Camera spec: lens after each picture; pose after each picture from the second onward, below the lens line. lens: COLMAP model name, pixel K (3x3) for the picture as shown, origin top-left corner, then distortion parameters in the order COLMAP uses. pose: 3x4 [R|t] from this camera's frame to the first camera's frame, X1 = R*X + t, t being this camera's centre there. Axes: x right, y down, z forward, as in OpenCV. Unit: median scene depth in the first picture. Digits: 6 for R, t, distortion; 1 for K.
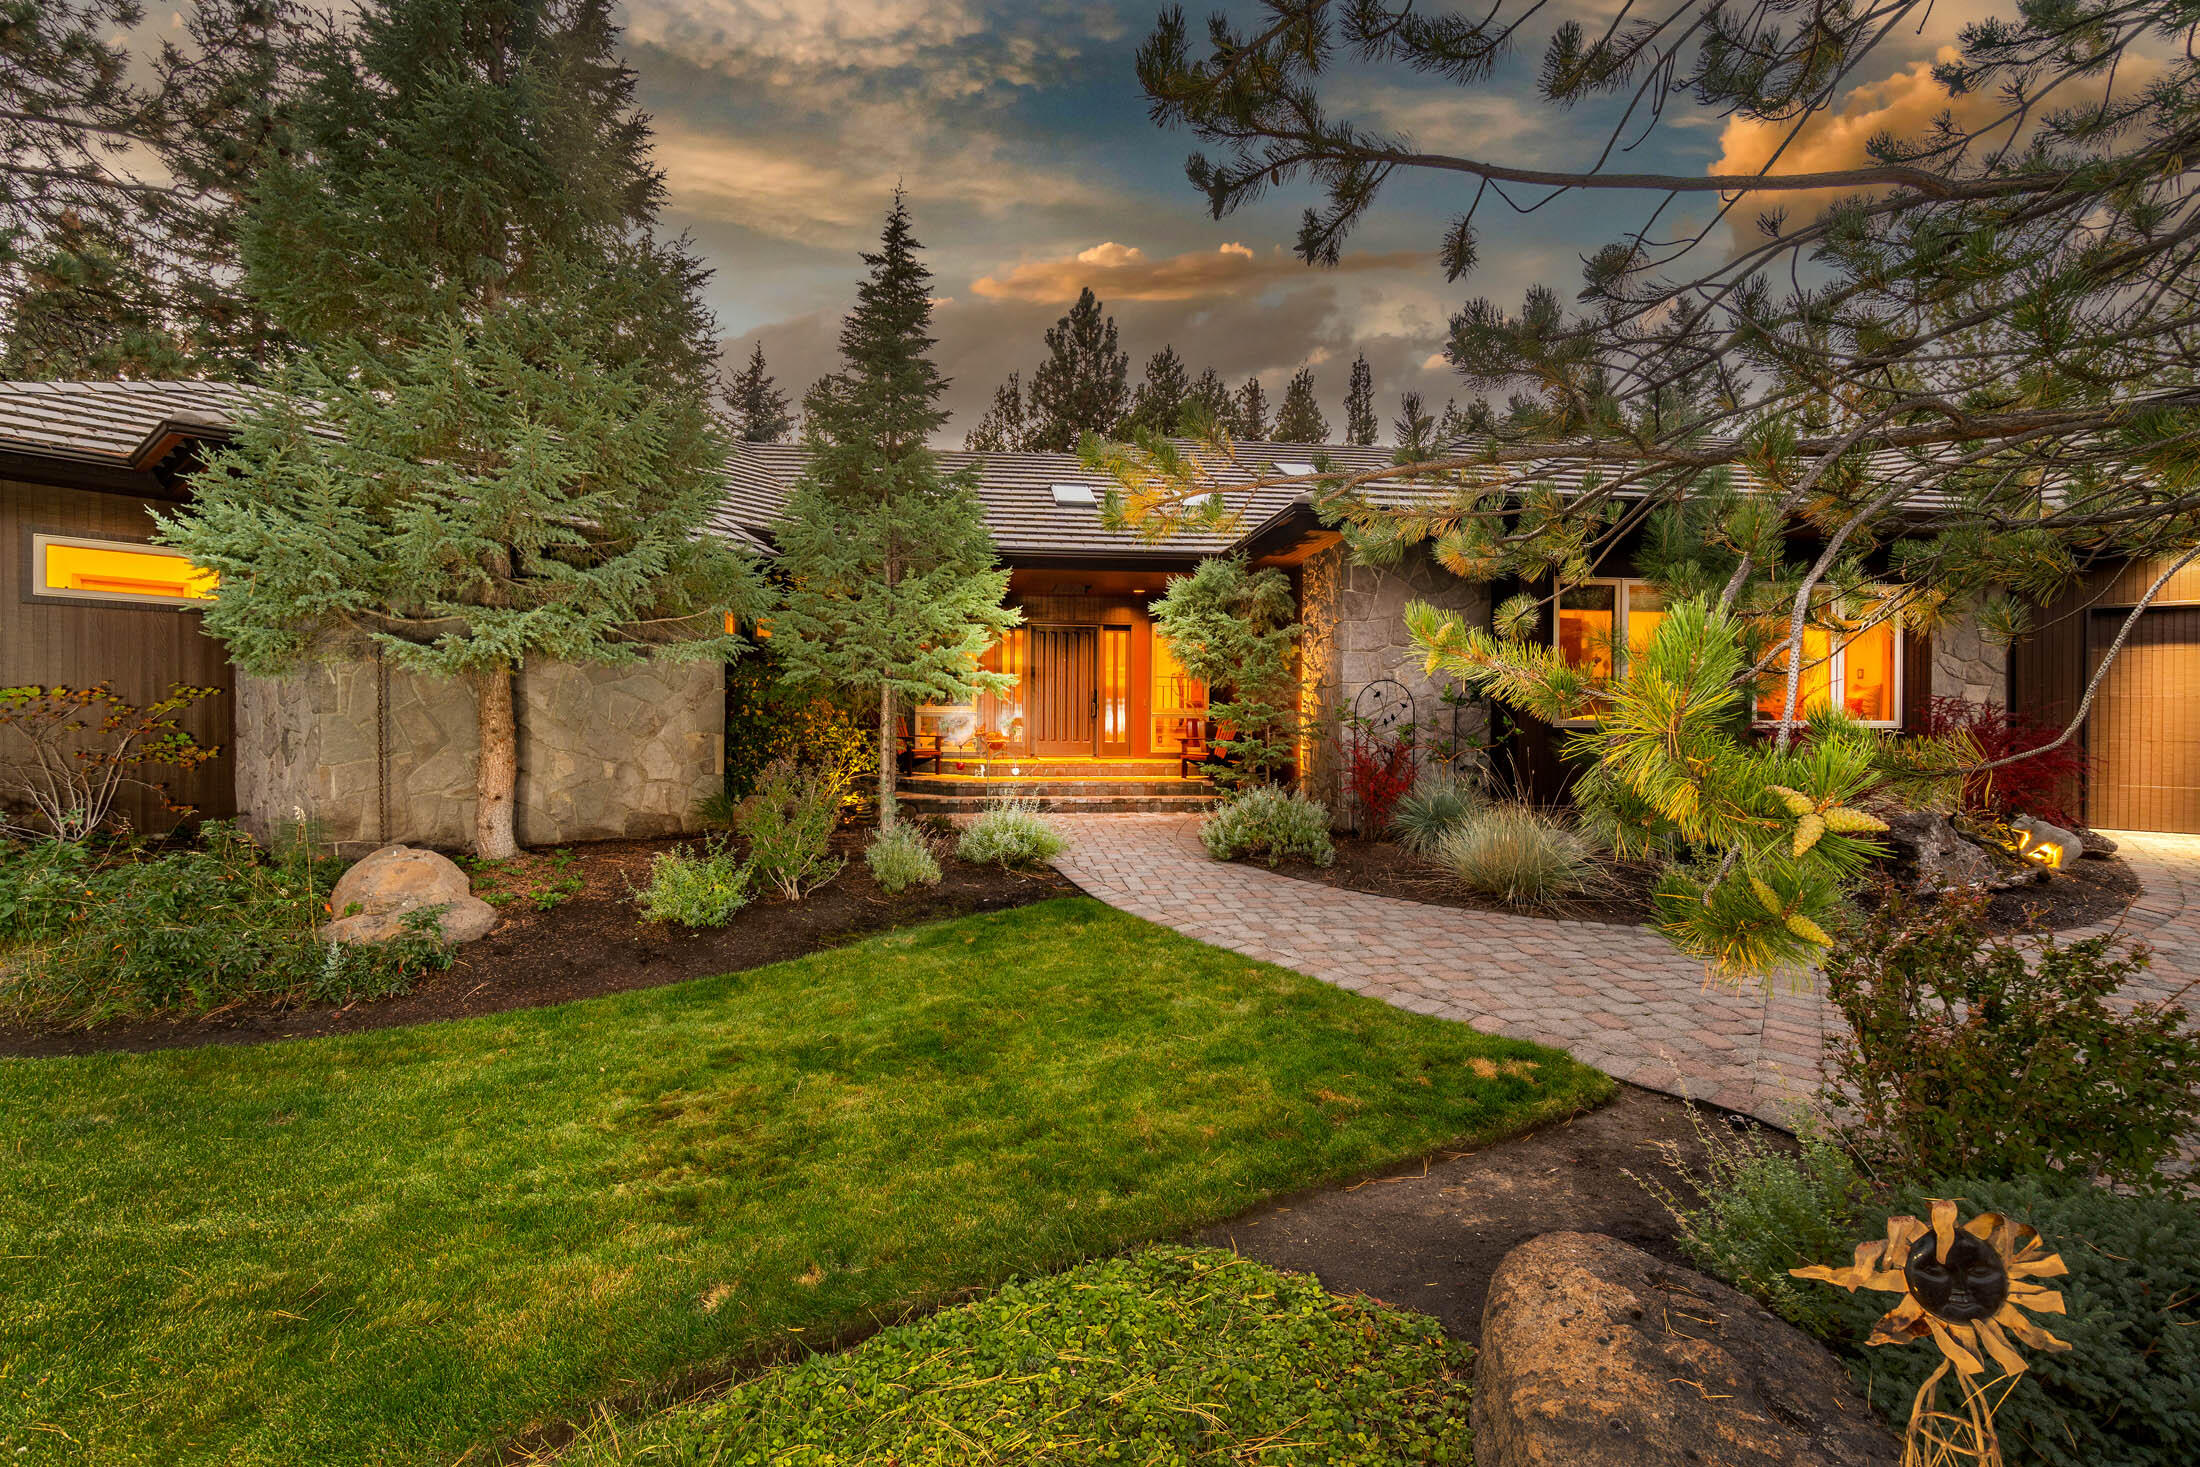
lens RADIAL K [[976.1, 0, 1100.8], [0, 976.1, 724.3], [0, 0, 1]] dist [0.000421, -0.000271]
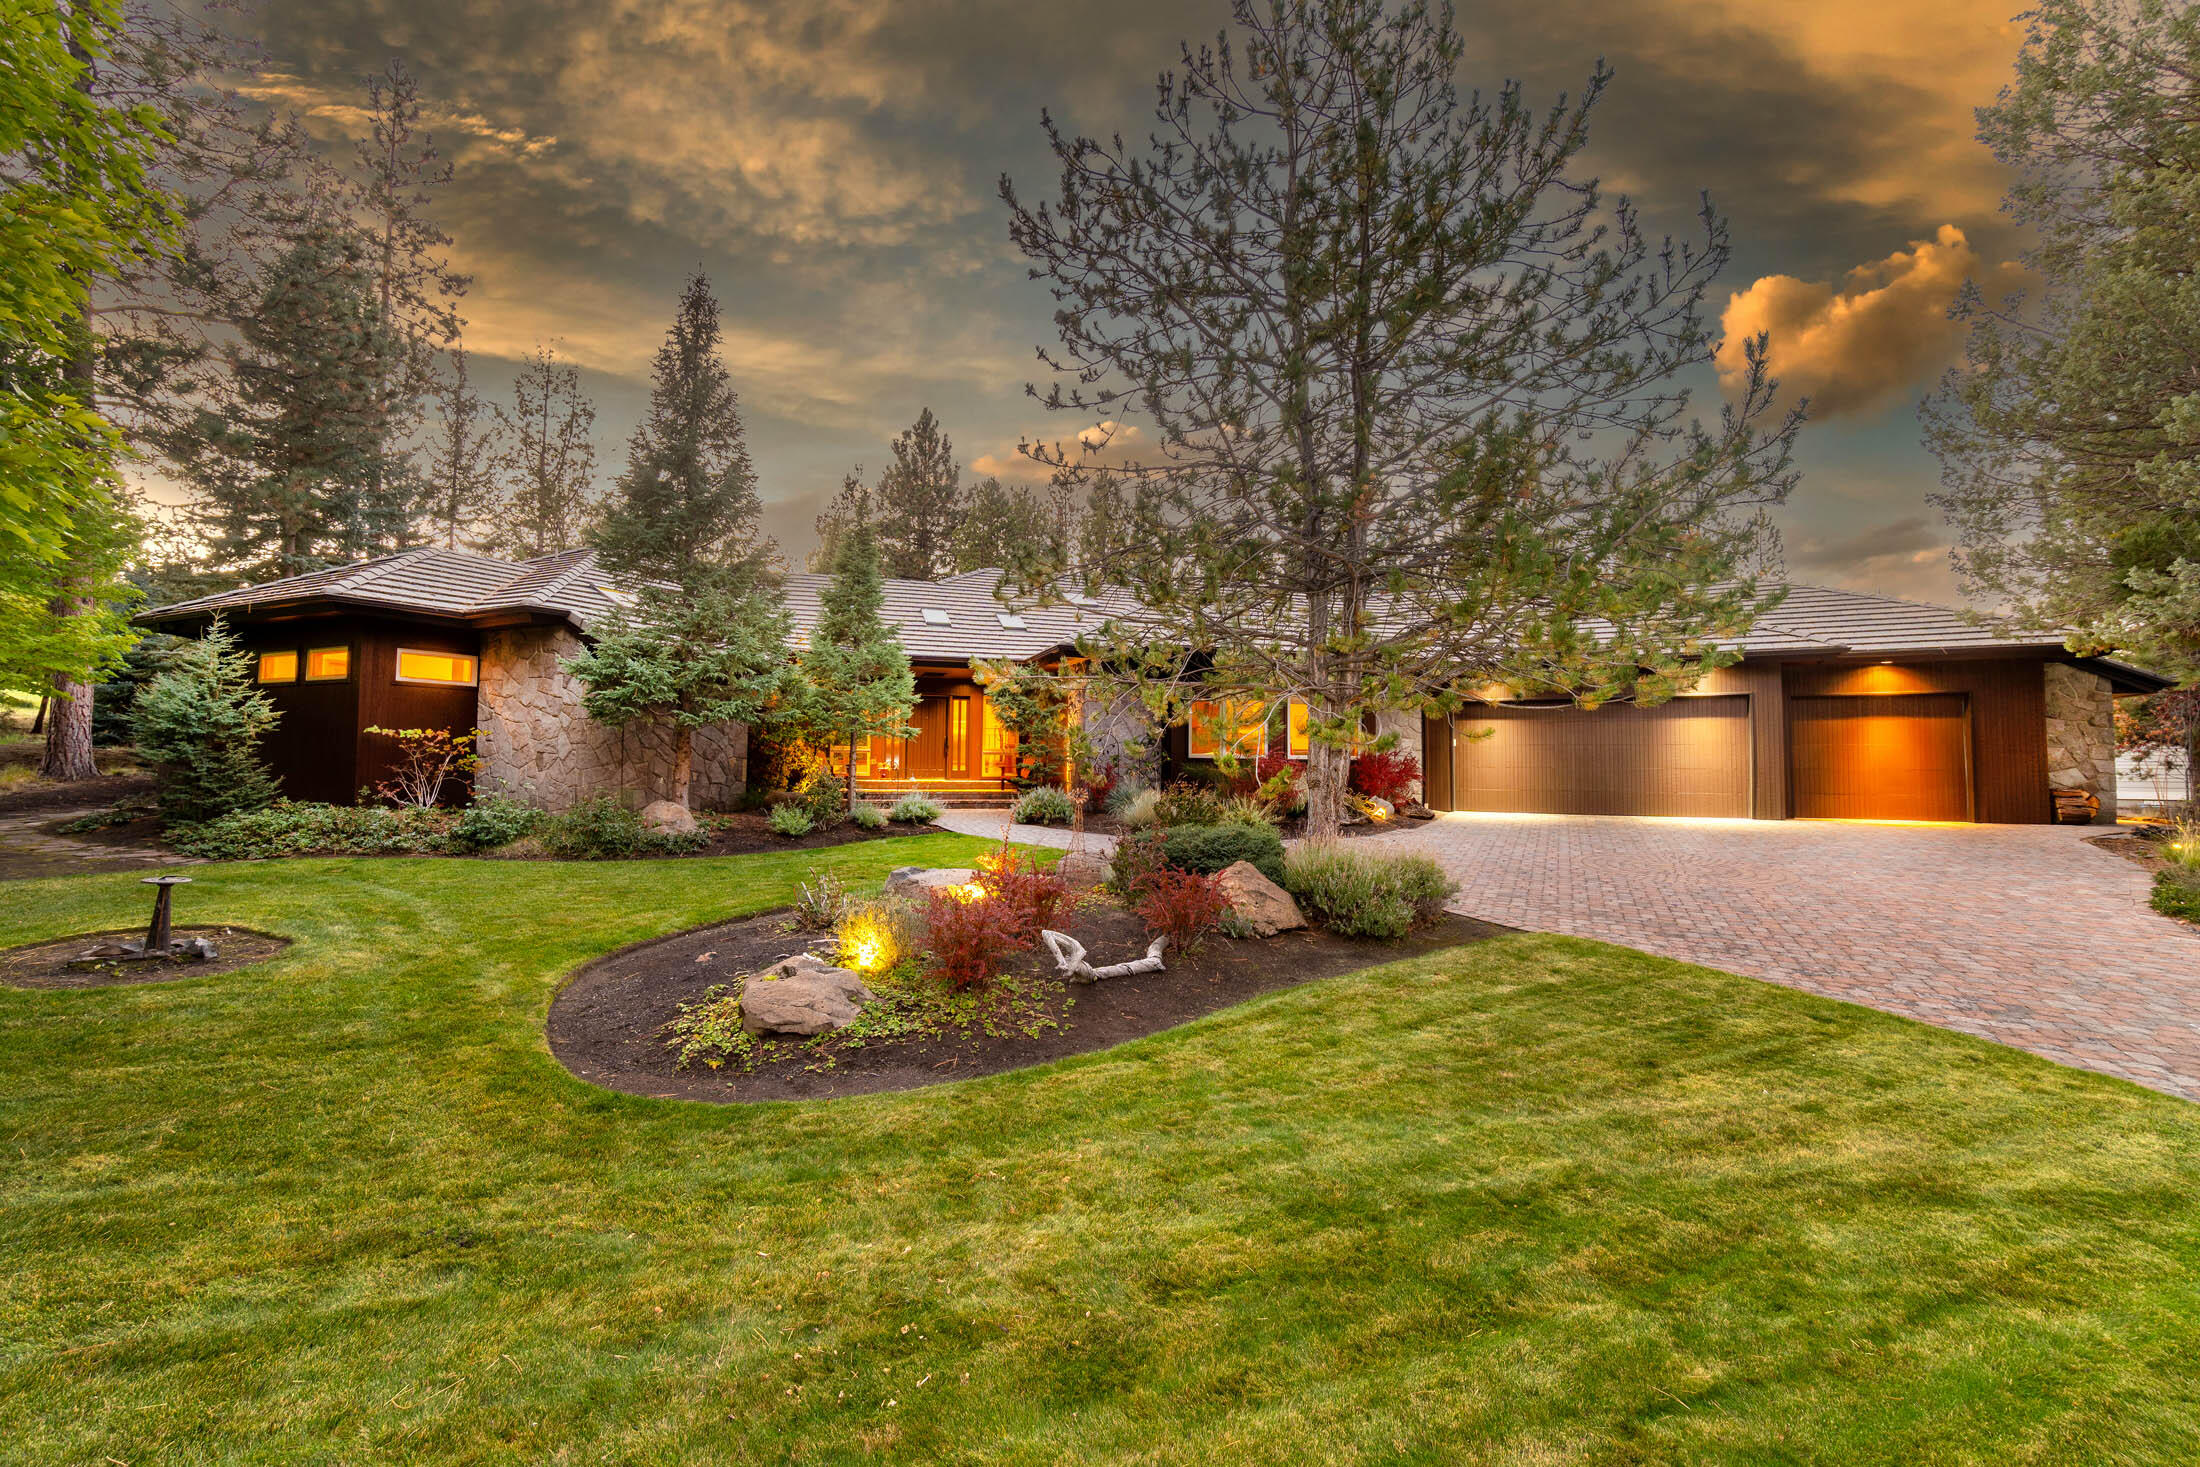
lens RADIAL K [[976.1, 0, 1100.8], [0, 976.1, 724.3], [0, 0, 1]] dist [0.000421, -0.000271]
pose [[0.983113, 0.012902, 0.182545, -0.068228], [-0.003721, 0.998715, -0.050550, 0.032929], [-0.182963, 0.049018, 0.981897, -0.828043]]
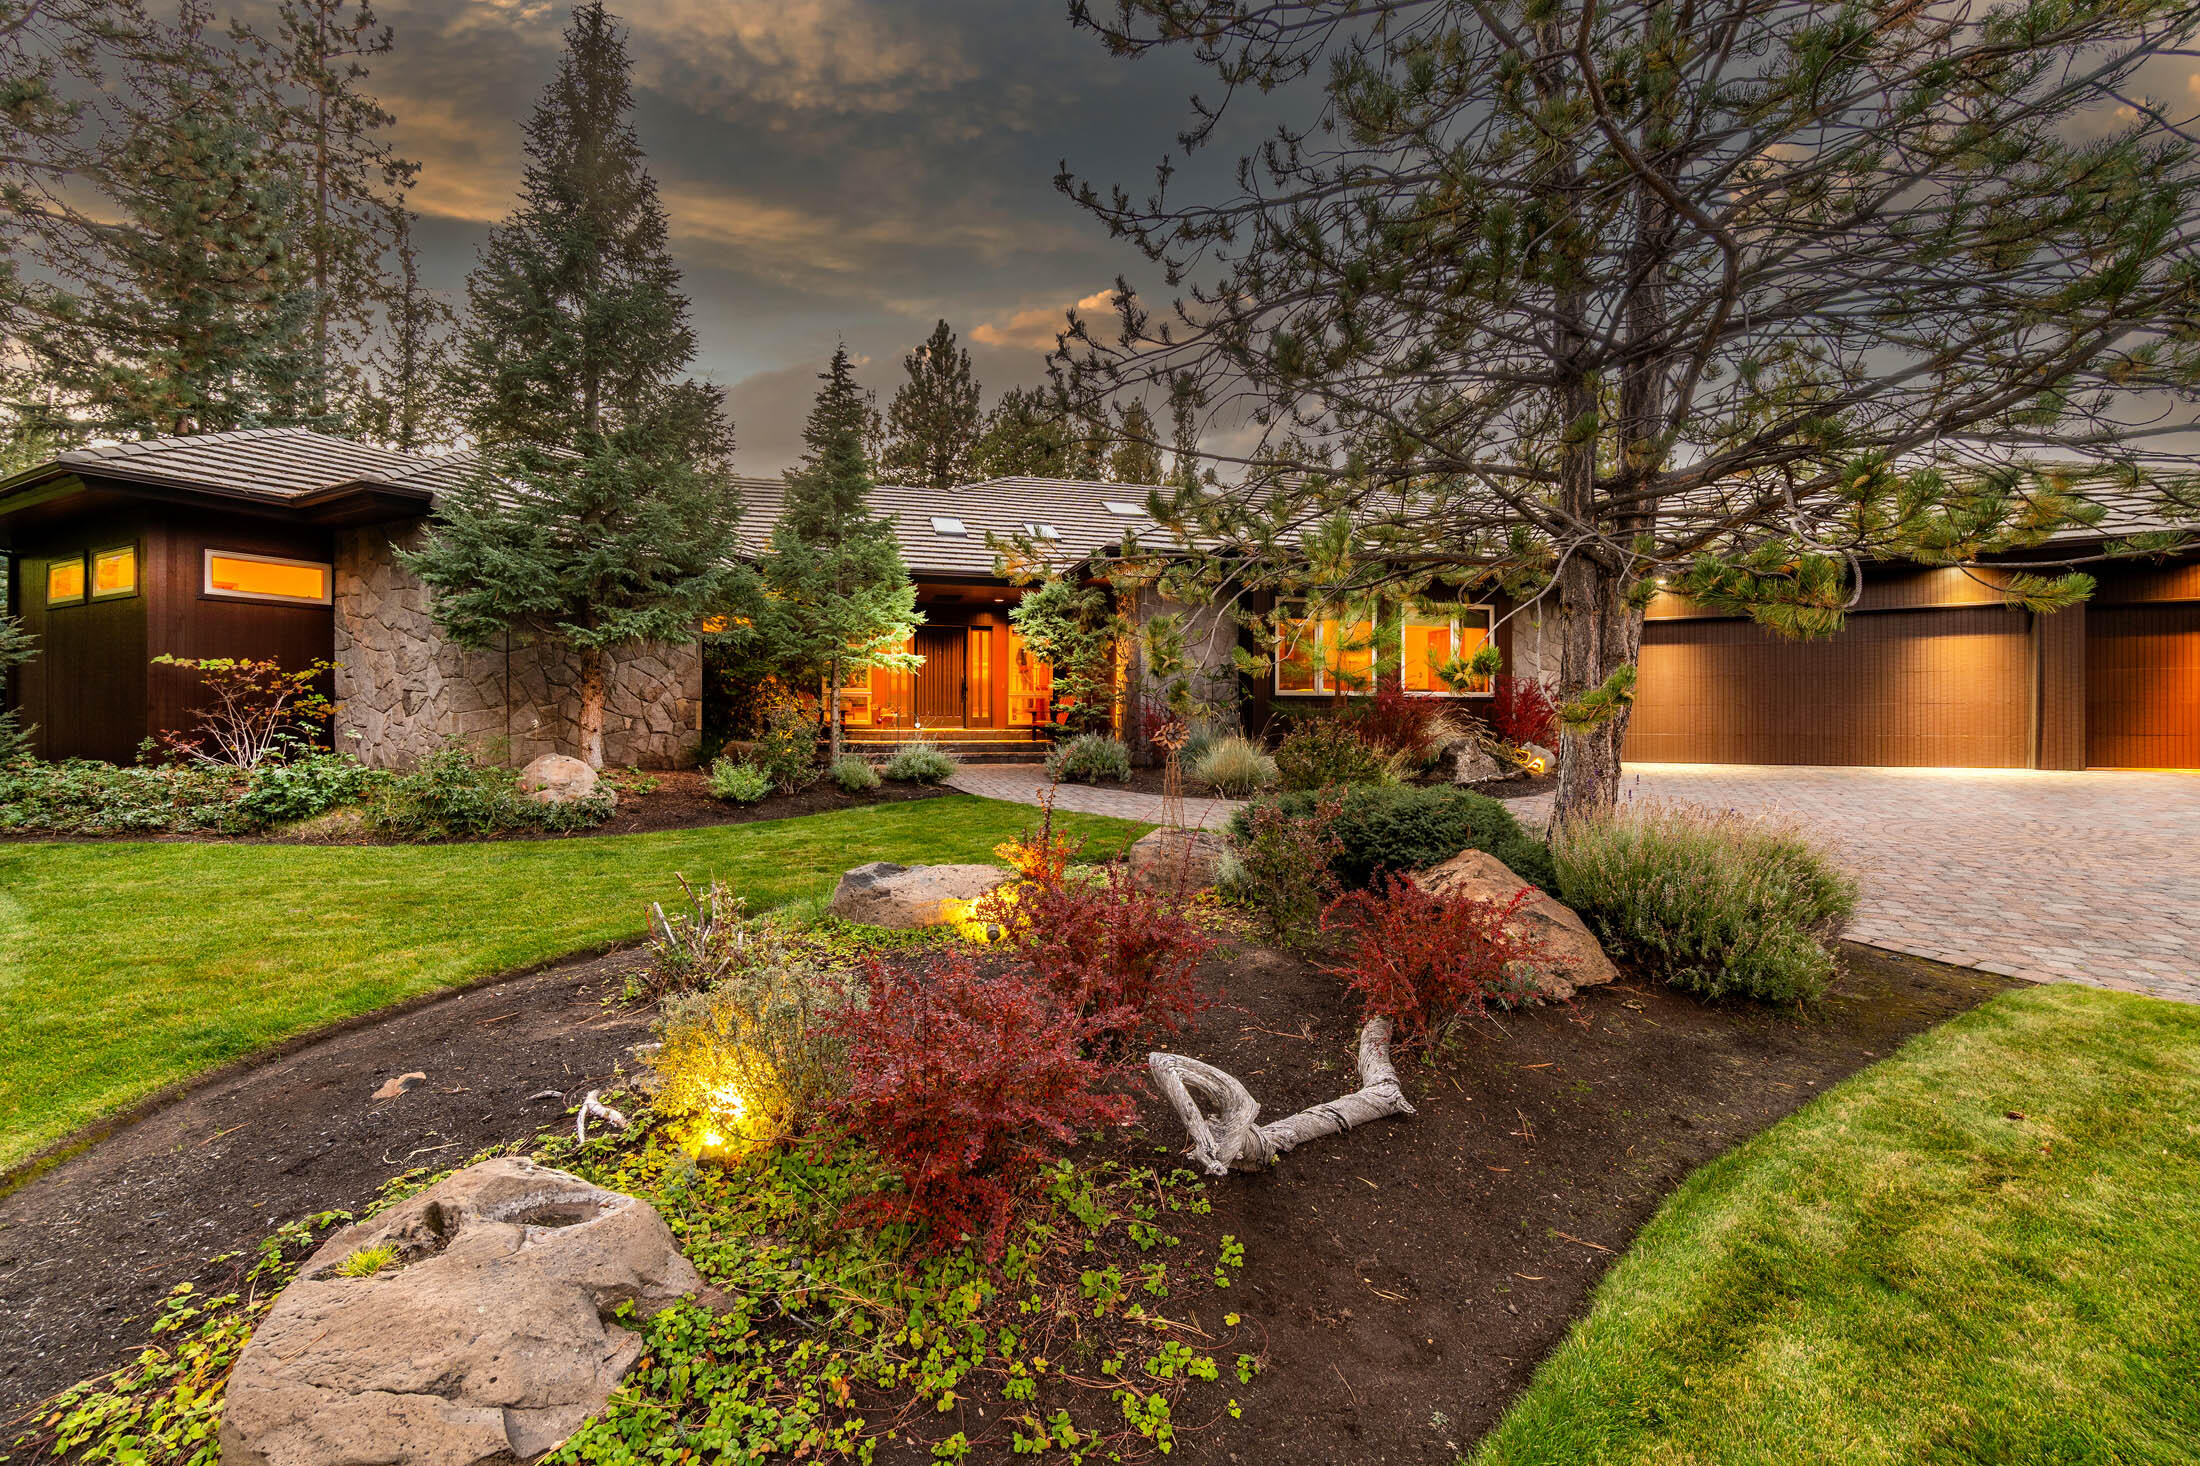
lens RADIAL K [[979.6, 0, 1100.0], [0, 979.6, 733.0], [0, 0, 1]] dist [-0.000375, 0.000178]
pose [[0.988213, -0.005399, 0.152991, -0.038555], [0.004960, 0.999982, 0.003248, 0.050613], [-0.153006, -0.002451, 0.988222, -0.426291]]
